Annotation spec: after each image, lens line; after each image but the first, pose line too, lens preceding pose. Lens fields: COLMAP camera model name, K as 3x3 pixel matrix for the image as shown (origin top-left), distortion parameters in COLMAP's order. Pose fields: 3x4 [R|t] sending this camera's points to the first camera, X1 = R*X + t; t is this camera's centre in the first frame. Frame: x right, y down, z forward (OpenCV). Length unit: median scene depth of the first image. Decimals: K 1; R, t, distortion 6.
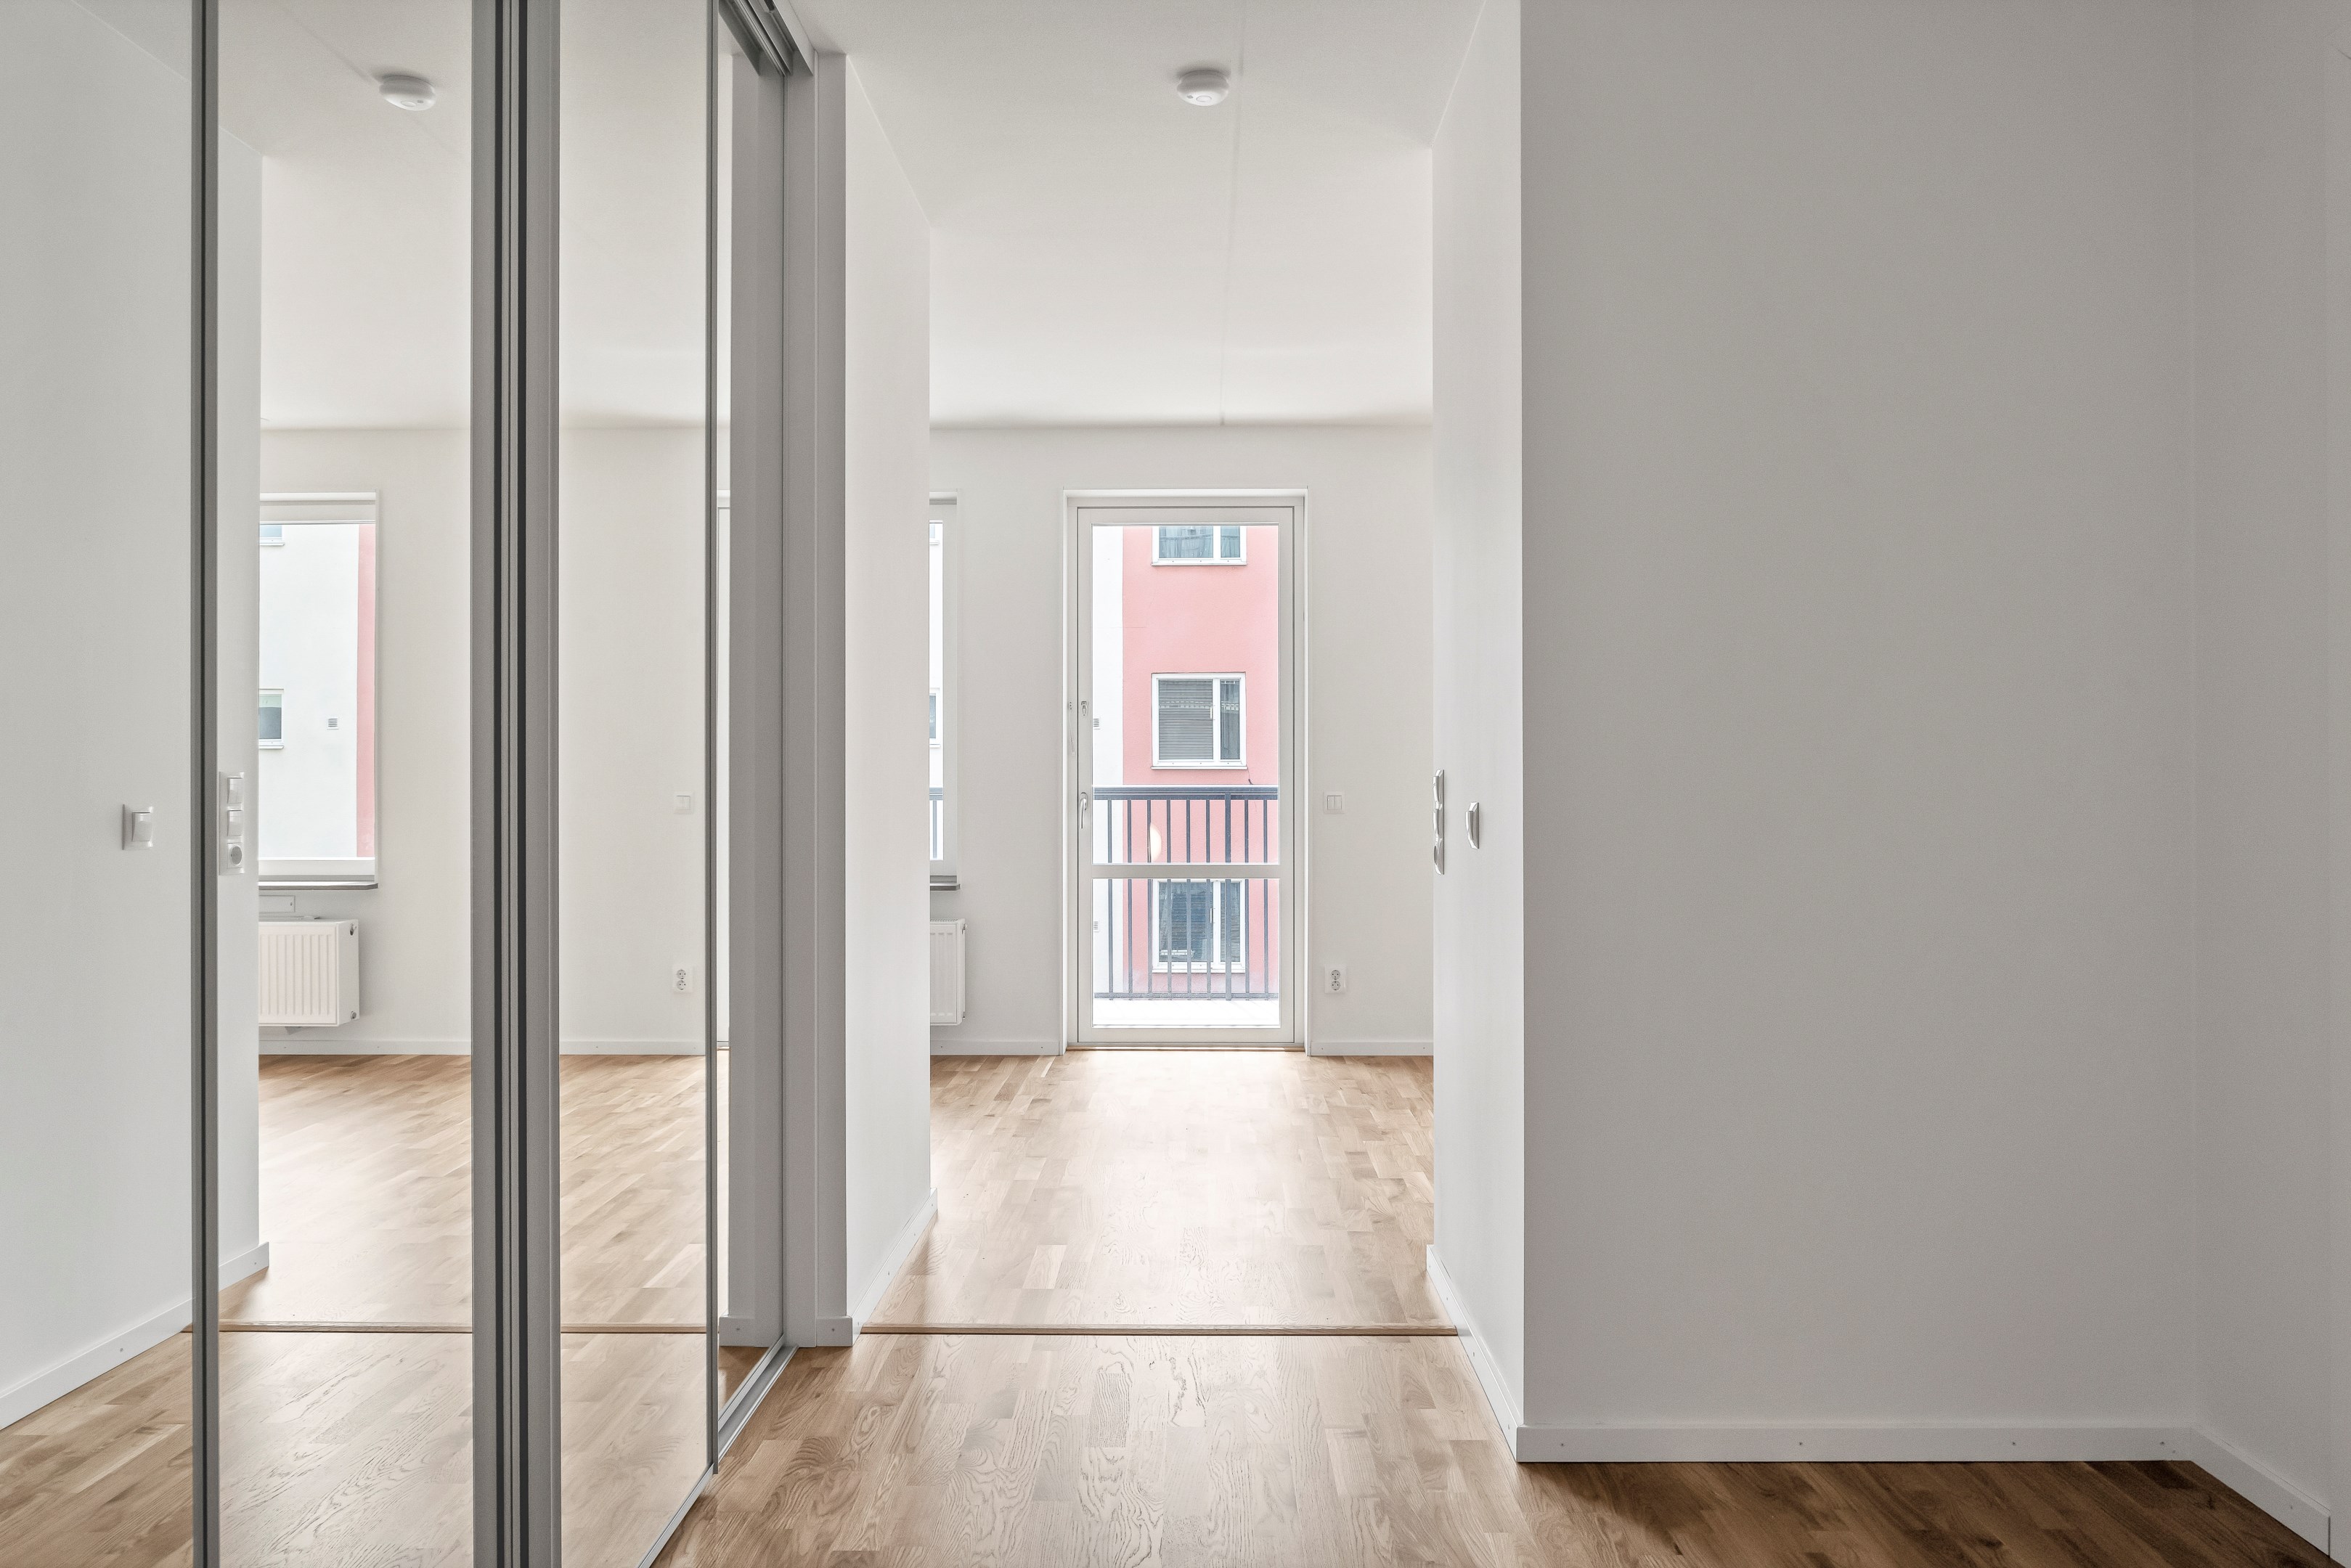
lens RADIAL K [[1633.8, 0, 1175.5], [0, 1633.8, 784.0], [0, 0, 1]] dist [-0.009459, -0.003232]
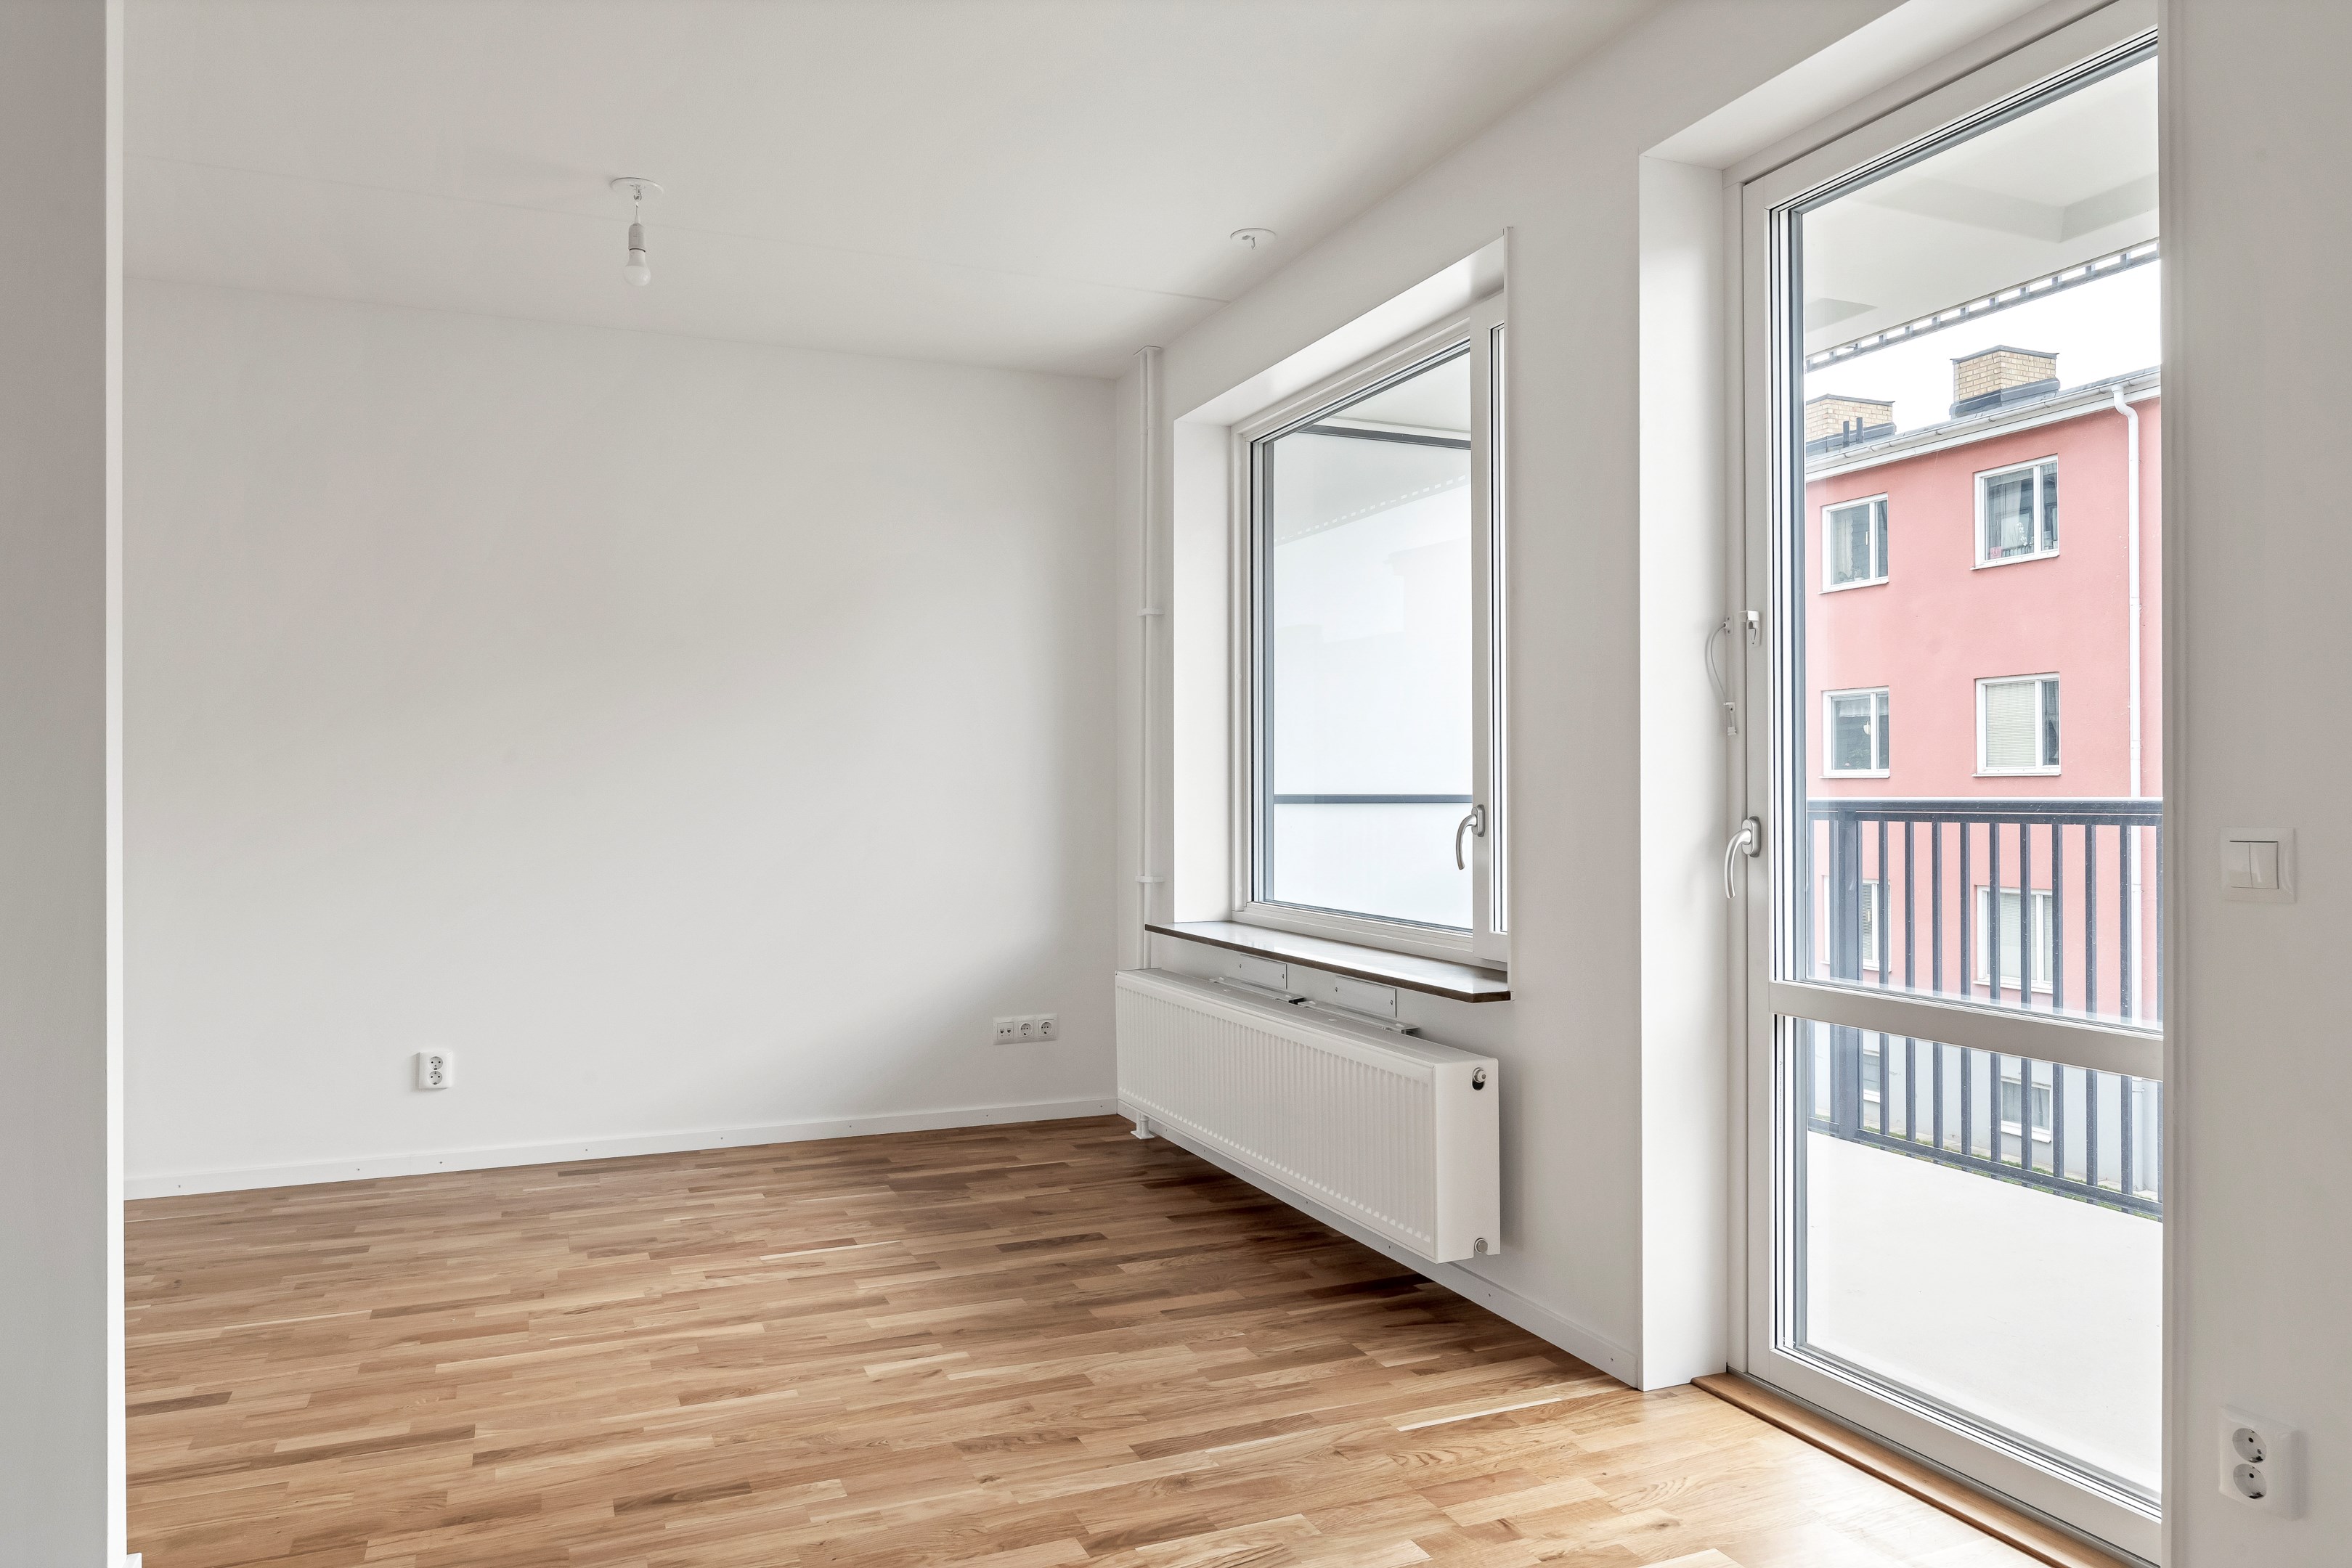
lens RADIAL K [[1555.5, 0, 1180.9], [0, 1555.5, 788.4], [0, 0, 1]] dist [-0.008666, 0.003337]
pose [[0.408937, -0.001541, -0.912561, 0.203754], [0.001976, 0.999998, -0.000803, -0.001809], [0.912561, -0.001475, 0.408939, 0.521867]]
